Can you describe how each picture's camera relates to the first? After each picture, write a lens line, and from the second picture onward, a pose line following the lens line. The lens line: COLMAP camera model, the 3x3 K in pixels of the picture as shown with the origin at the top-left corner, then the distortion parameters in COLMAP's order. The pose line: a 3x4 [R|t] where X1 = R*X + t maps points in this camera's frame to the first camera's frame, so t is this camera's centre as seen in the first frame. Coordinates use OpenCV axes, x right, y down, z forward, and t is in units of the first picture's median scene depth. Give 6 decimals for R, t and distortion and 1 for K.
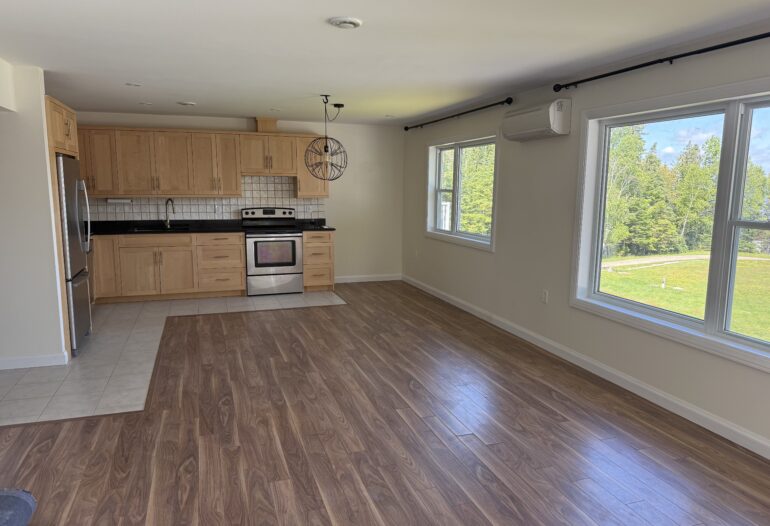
lens RADIAL K [[535.4, 0, 390.6], [0, 535.4, 263.2], [0, 0, 1]] dist [-0.002821, -0.009632]
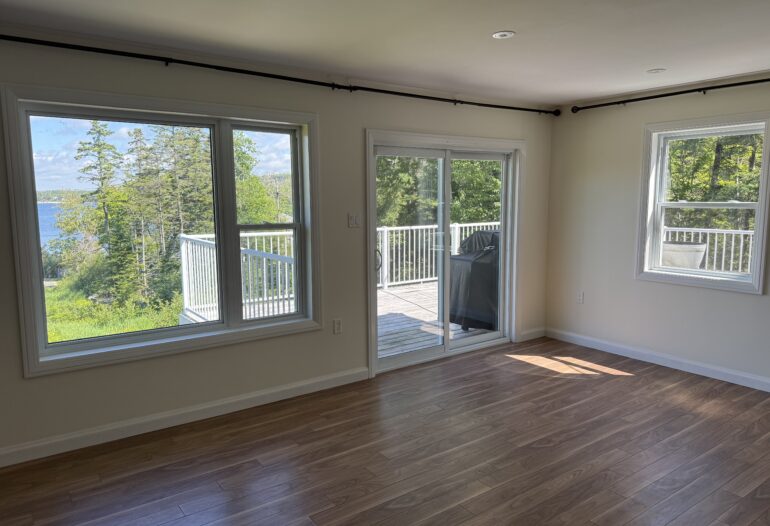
lens RADIAL K [[535.4, 0, 385.7], [0, 535.4, 263.3], [0, 0, 1]] dist [-0.002821, -0.009632]
pose [[-0.294198, -0.129790, 0.946891, -0.518310], [0.136941, 0.974789, 0.176162, -0.148348], [-0.945883, 0.181494, -0.269008, 0.951522]]
